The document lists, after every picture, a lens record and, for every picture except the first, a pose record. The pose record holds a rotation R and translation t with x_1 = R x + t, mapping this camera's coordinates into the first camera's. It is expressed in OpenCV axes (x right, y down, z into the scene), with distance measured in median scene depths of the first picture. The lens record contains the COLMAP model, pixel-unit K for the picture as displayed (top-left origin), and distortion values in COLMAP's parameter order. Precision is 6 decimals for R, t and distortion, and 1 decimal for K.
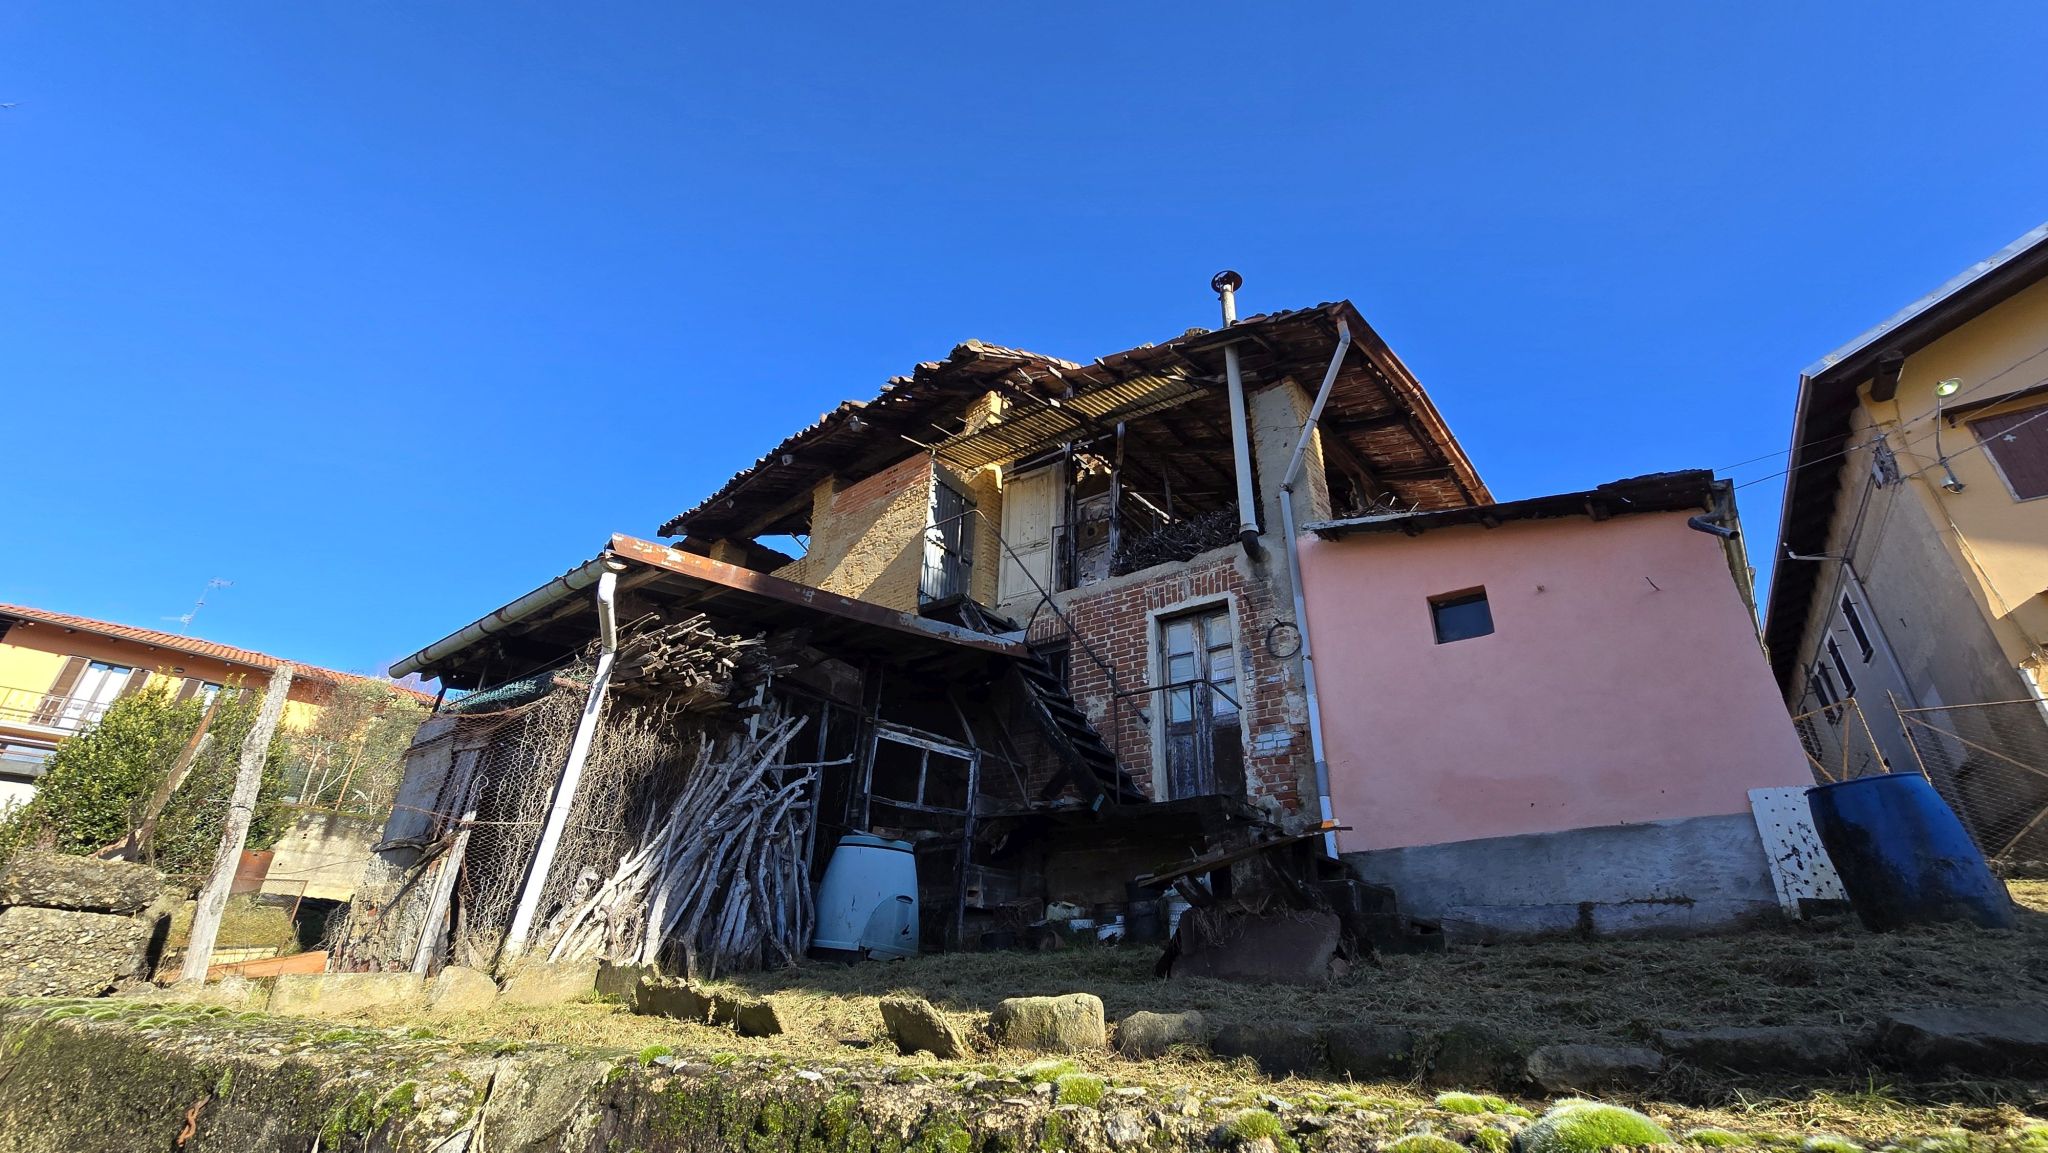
lens RADIAL K [[833.8, 0, 1030.6], [0, 833.8, 560.8], [0, 0, 1]] dist [-0.002640, 0.000311]
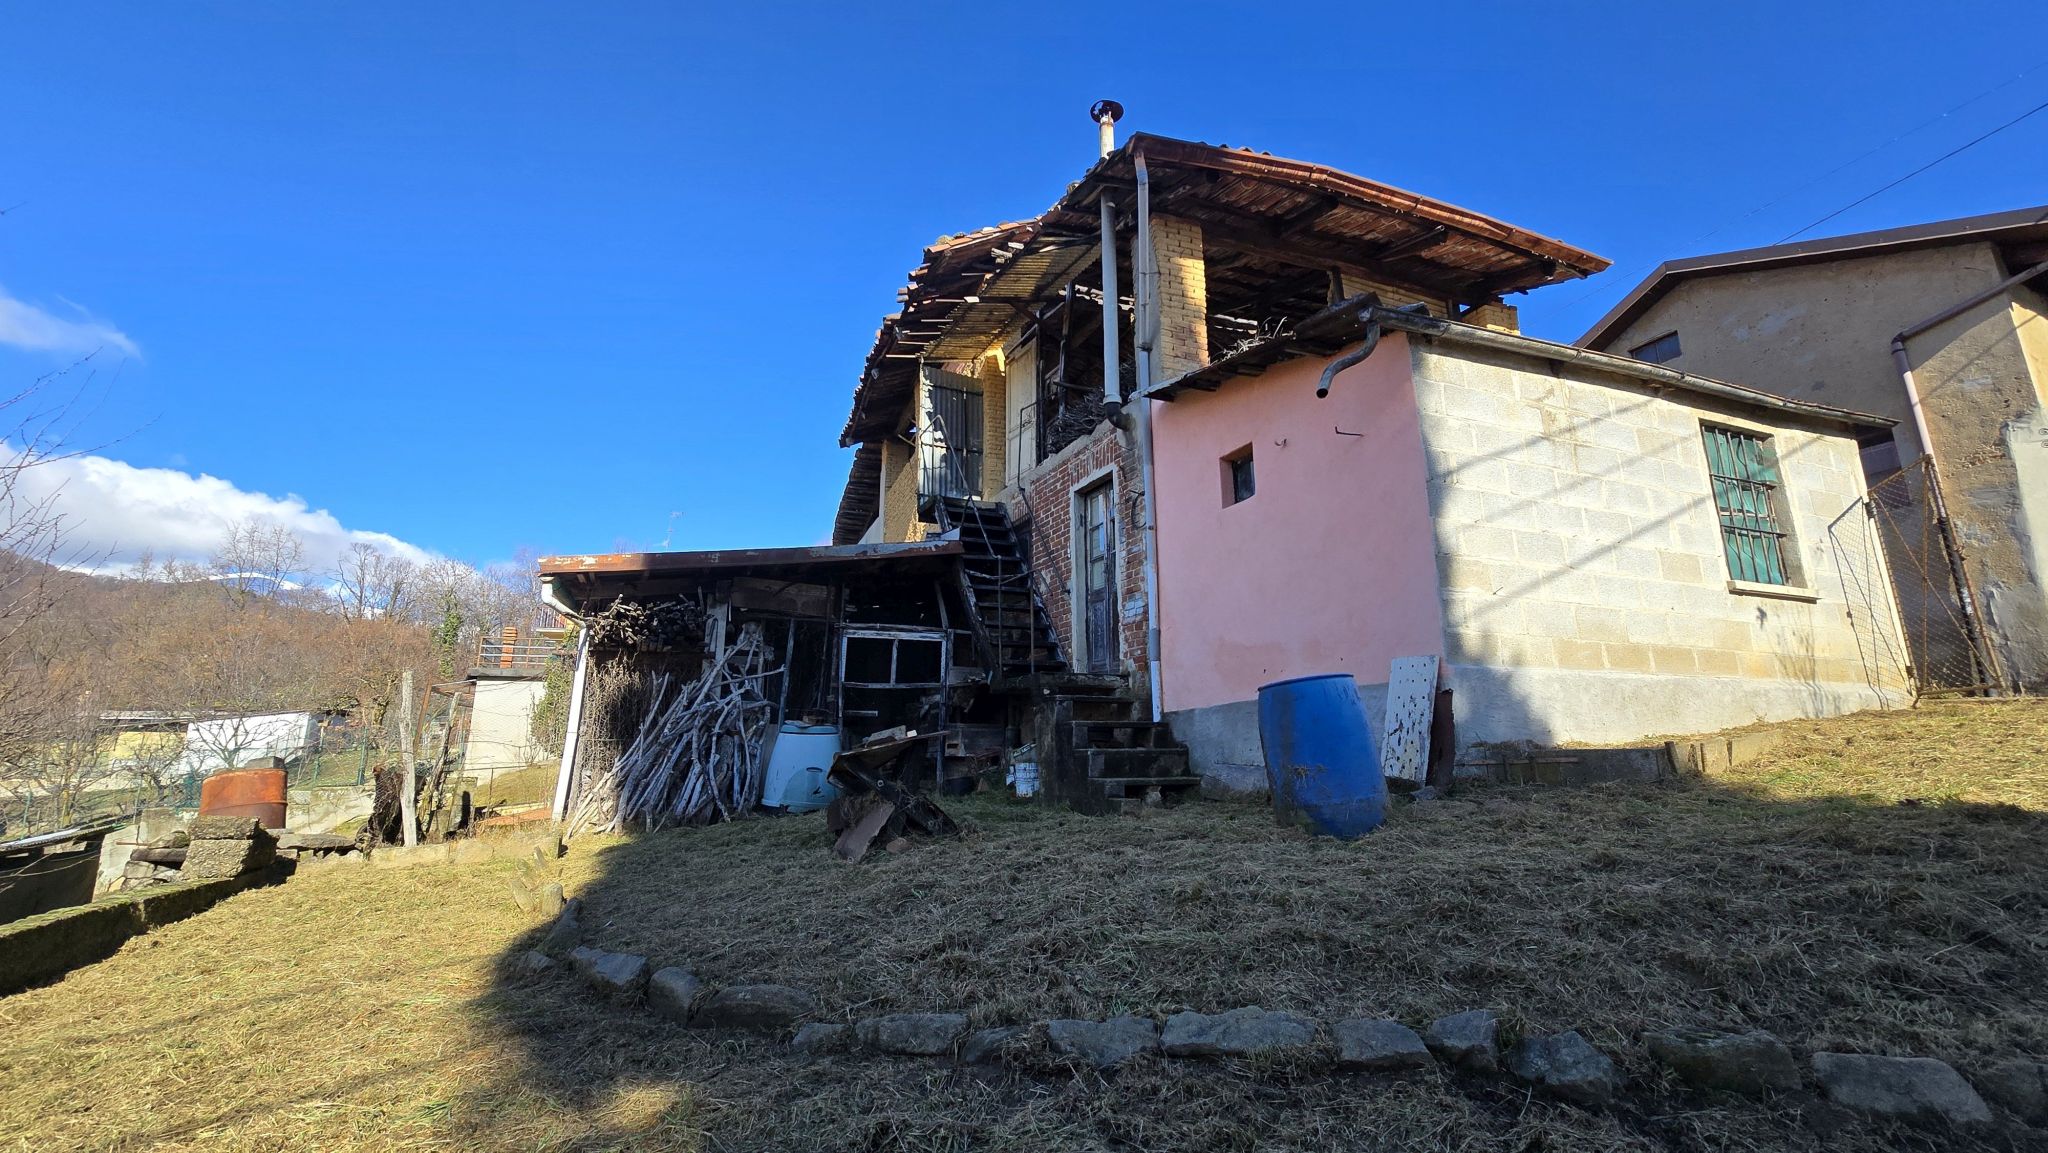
lens RADIAL K [[833.8, 0, 1031.1], [0, 833.8, 559.8], [0, 0, 1]] dist [-0.002640, 0.000311]
pose [[0.885730, -0.134450, -0.444303, 0.558969], [0.236229, 0.954483, 0.182093, -0.055968], [0.399597, -0.266242, 0.877176, 0.033544]]
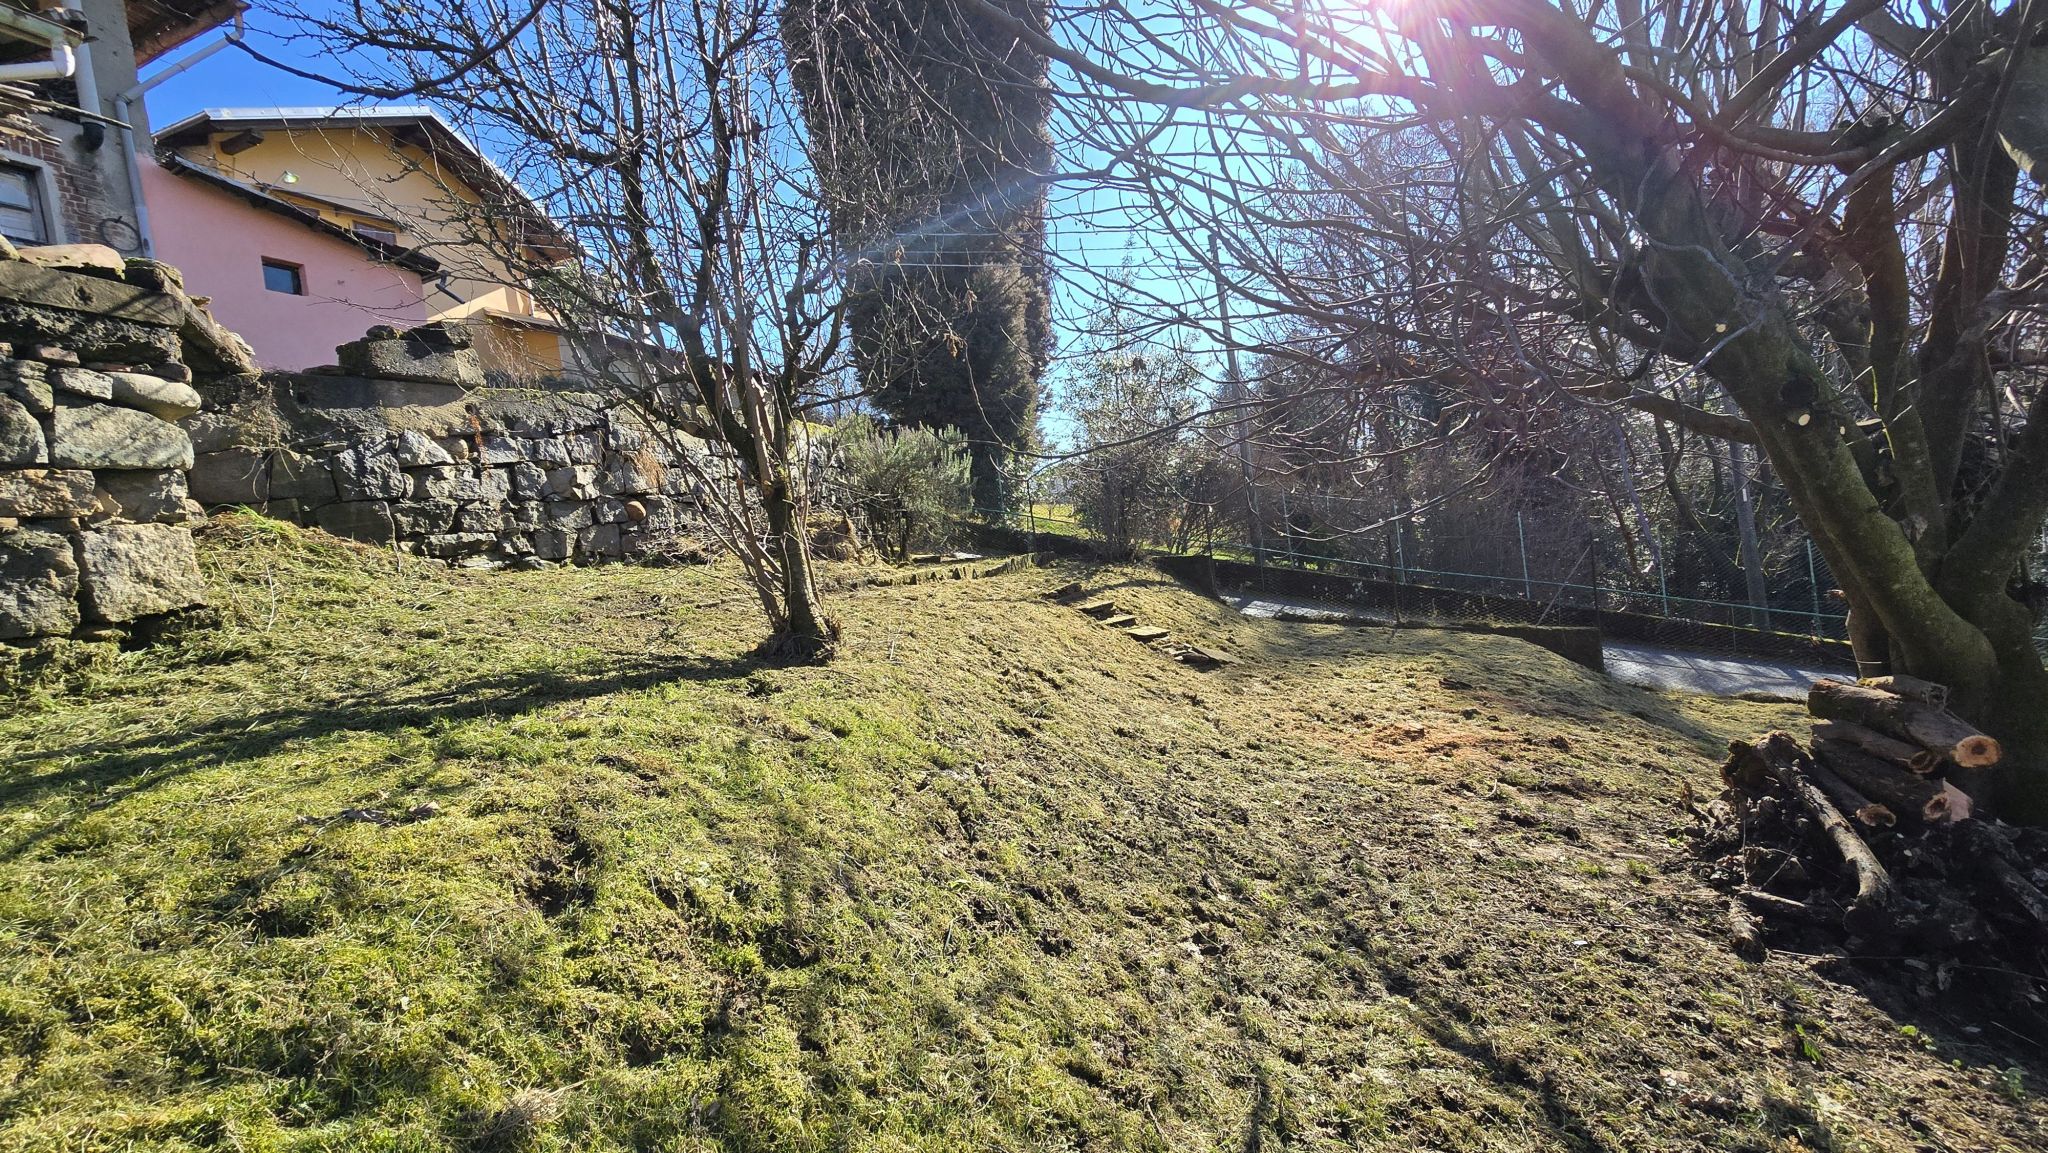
lens RADIAL K [[833.8, 0, 1027.7], [0, 833.8, 558.7], [0, 0, 1]] dist [-0.002640, 0.000311]
pose [[-0.310548, -0.034855, 0.949918, -1.110782], [-0.317443, 0.945758, -0.069076, 0.181487], [-0.895985, -0.322996, -0.304768, 0.041385]]
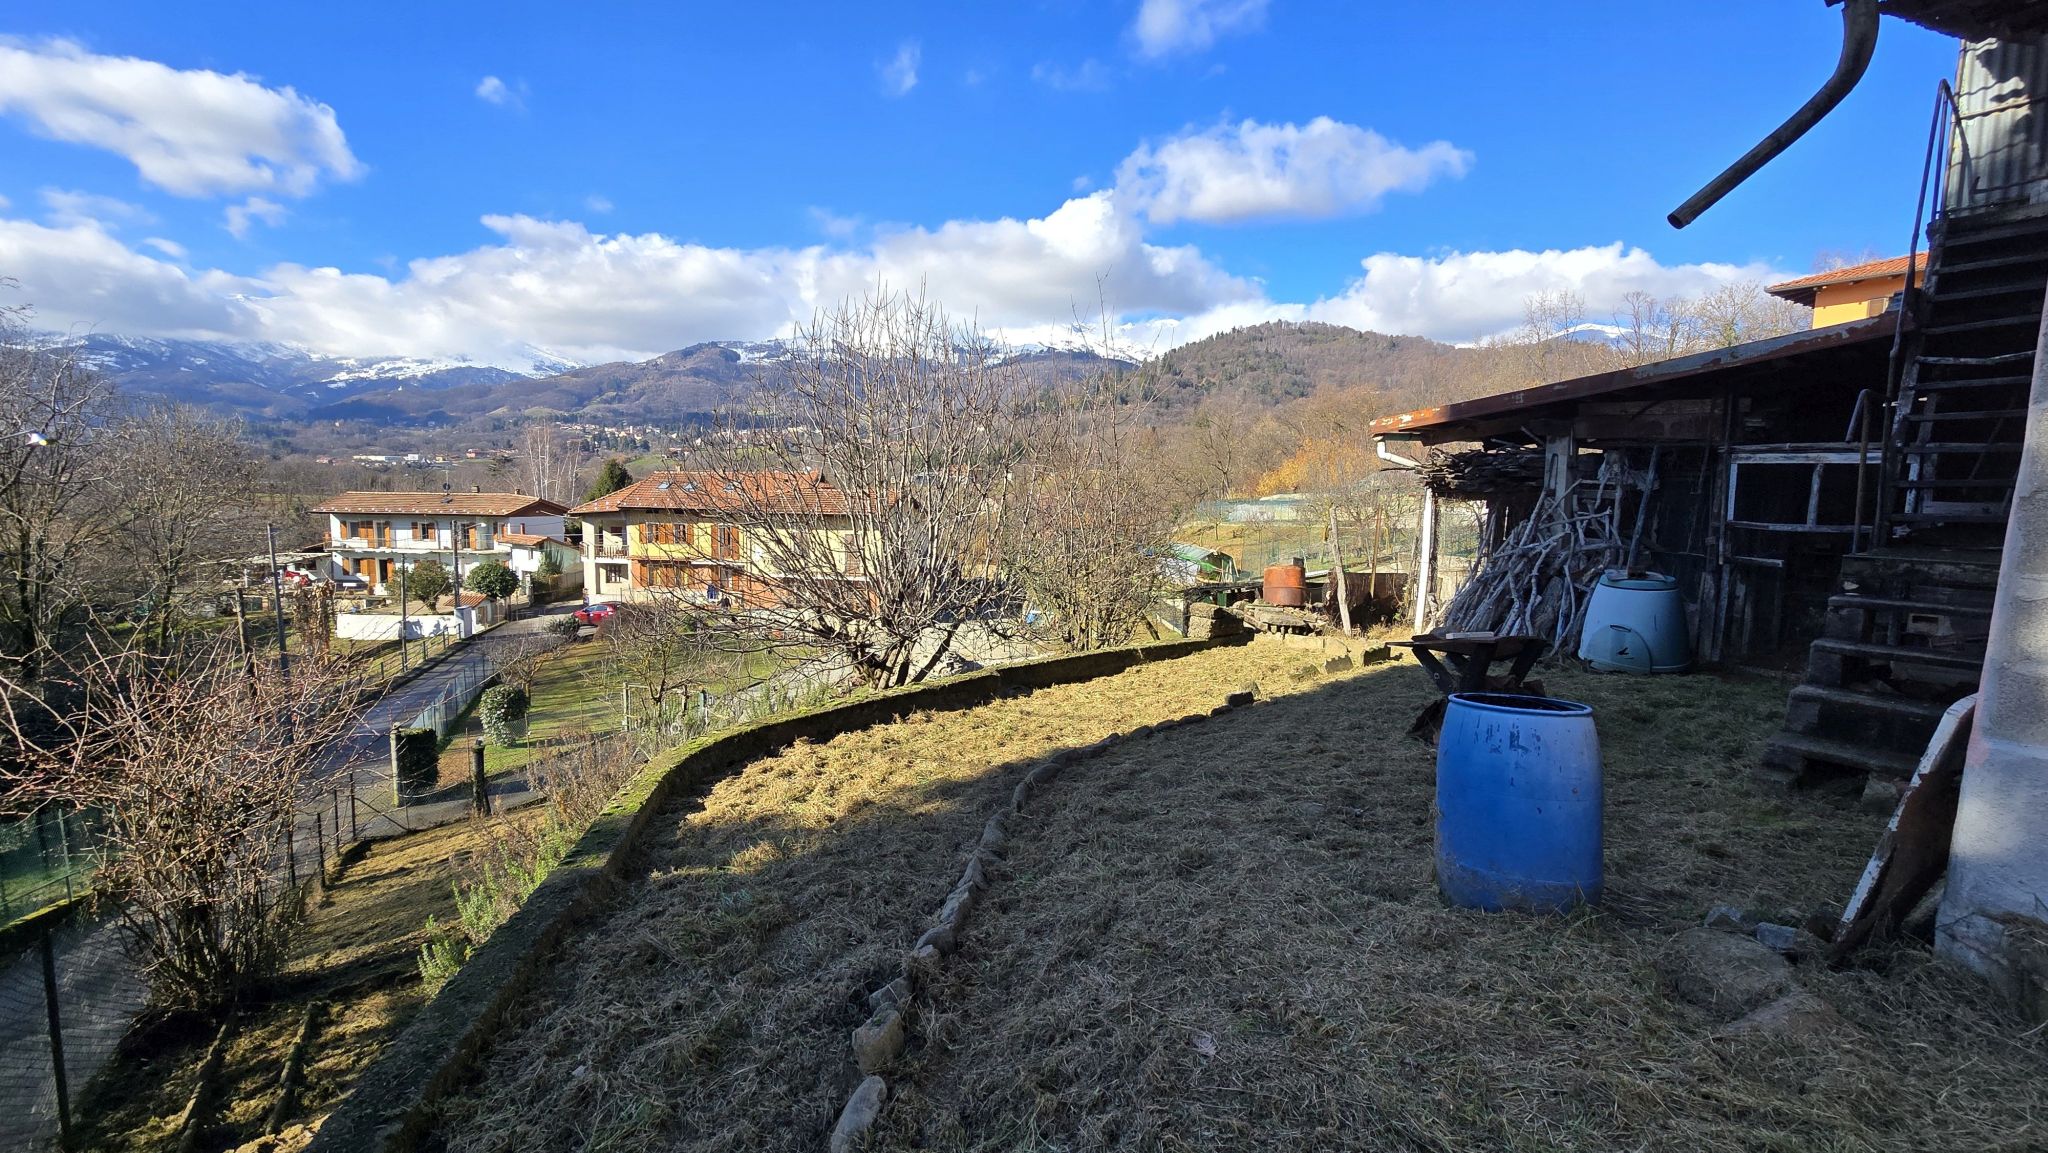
lens RADIAL K [[833.8, 0, 1027.6], [0, 833.8, 562.2], [0, 0, 1]] dist [-0.002640, 0.000311]
pose [[-0.248260, 0.064872, -0.966519, 0.850729], [0.426247, 0.903286, -0.048858, 0.008044], [0.869874, -0.424106, -0.251901, 0.415562]]
